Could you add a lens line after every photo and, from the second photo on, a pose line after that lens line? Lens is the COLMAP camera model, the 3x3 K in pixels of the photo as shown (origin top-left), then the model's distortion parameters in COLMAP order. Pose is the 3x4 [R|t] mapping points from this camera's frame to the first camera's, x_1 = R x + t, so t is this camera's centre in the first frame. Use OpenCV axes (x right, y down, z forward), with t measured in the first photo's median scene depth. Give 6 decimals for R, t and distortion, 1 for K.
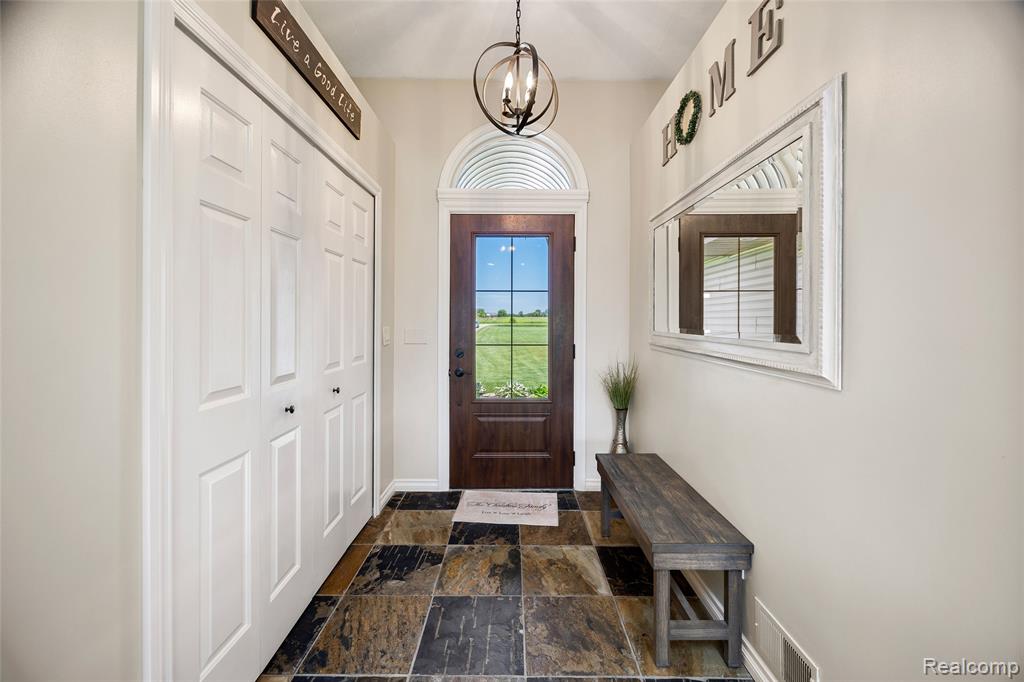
lens RADIAL K [[401.4, 0, 509.4], [0, 401.4, 320.2], [0, 0, 1]] dist [-0.000015, 0.000014]
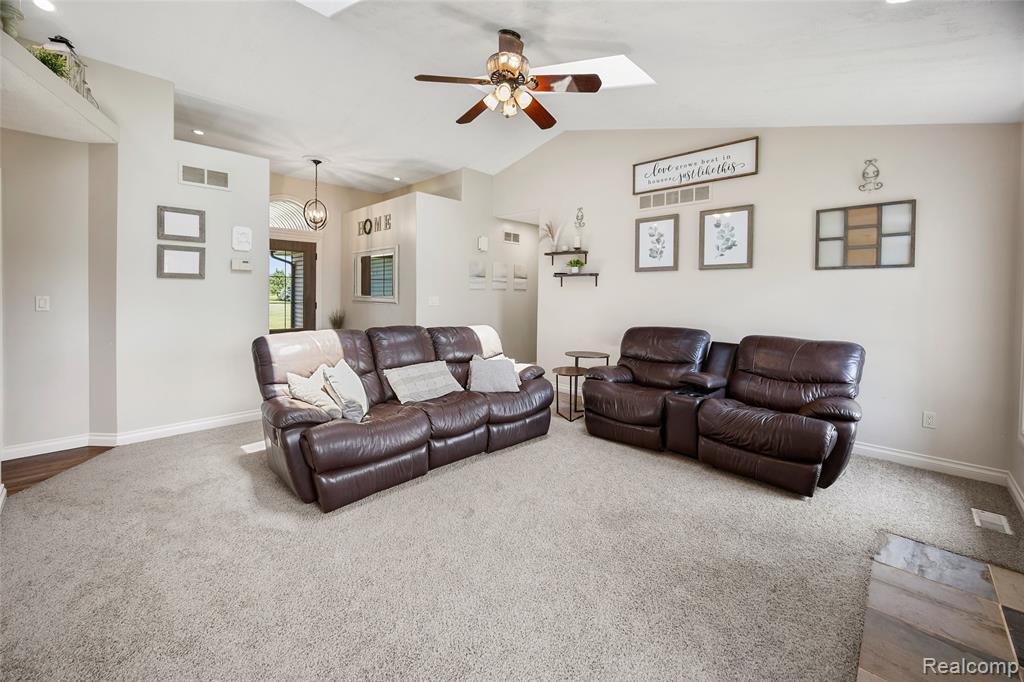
lens RADIAL K [[431.7, 0, 516.2], [0, 431.7, 292.6], [0, 0, 1]] dist [0.000557, 0.000202]
pose [[0.696581, -0.009552, 0.717414, -1.096818], [0.003104, 0.999942, 0.010299, -0.015599], [-0.717471, -0.004947, 0.696571, -2.046967]]
